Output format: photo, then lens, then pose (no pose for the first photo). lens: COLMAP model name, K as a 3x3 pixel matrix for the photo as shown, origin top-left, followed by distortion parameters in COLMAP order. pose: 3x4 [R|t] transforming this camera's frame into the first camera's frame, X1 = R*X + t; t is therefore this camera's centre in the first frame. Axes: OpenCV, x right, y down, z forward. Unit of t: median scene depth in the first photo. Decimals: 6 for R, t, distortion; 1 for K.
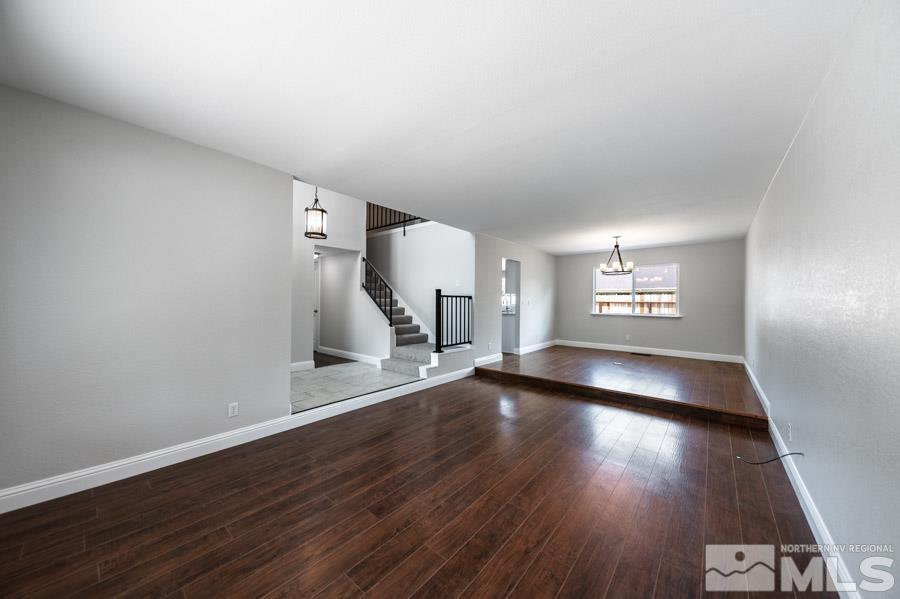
lens RADIAL K [[311.8, 0, 449.4], [0, 311.8, 302.0], [0, 0, 1]] dist [0.010254, -0.003100]
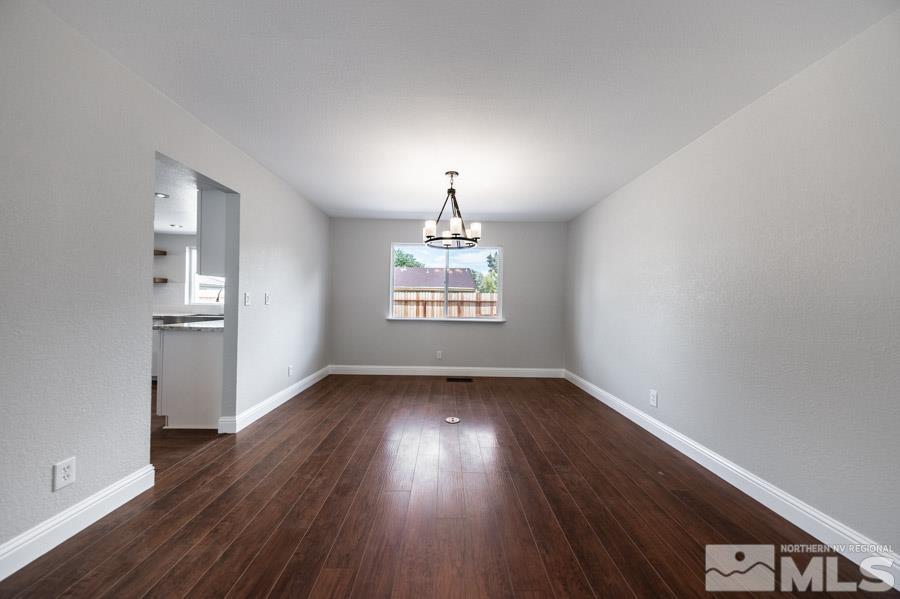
lens RADIAL K [[311.8, 0, 449.4], [0, 311.8, 302.0], [0, 0, 1]] dist [0.010254, -0.003100]
pose [[0.754494, 0.005682, 0.656283, 0.186375], [-0.010941, 0.999932, 0.003922, 0.001961], [-0.656216, -0.010140, 0.754505, 0.588484]]
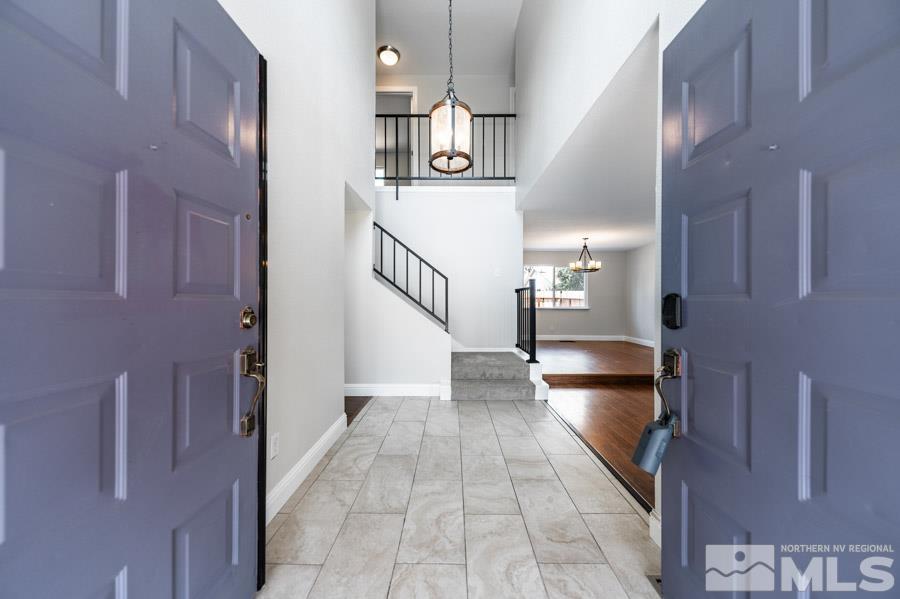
lens RADIAL K [[311.8, 0, 449.4], [0, 311.8, 302.0], [0, 0, 1]] dist [0.010254, -0.003100]
pose [[0.764261, -0.011307, 0.644807, -0.541413], [0.006552, 0.999931, 0.009768, 0.005780], [-0.644873, -0.003241, 0.764283, 0.439948]]
